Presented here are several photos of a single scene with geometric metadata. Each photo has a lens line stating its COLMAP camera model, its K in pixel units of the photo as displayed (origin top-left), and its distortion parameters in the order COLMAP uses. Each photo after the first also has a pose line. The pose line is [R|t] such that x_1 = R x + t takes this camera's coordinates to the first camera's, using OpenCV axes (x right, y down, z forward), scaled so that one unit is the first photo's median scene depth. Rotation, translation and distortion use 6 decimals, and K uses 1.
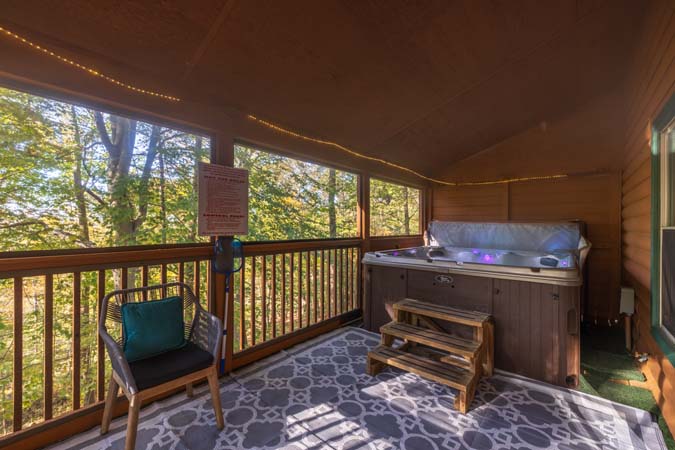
lens RADIAL K [[283.2, 0, 337.5], [0, 283.2, 225.0], [0, 0, 1]] dist [-0.001745, -0.000142]
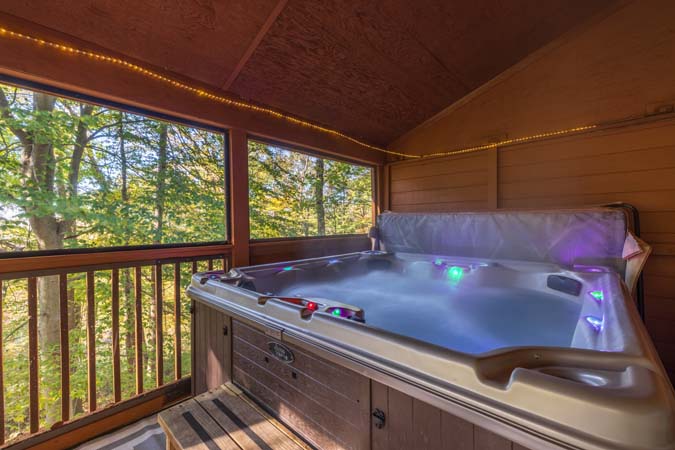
lens RADIAL K [[285.4, 0, 340.4], [0, 285.4, 220.8], [0, 0, 1]] dist [0.010137, 0.000058]
pose [[0.998825, -0.020384, -0.043967, 0.309155], [0.020326, 0.999792, -0.001757, 0.006059], [0.043994, 0.000862, 0.999031, 0.387954]]
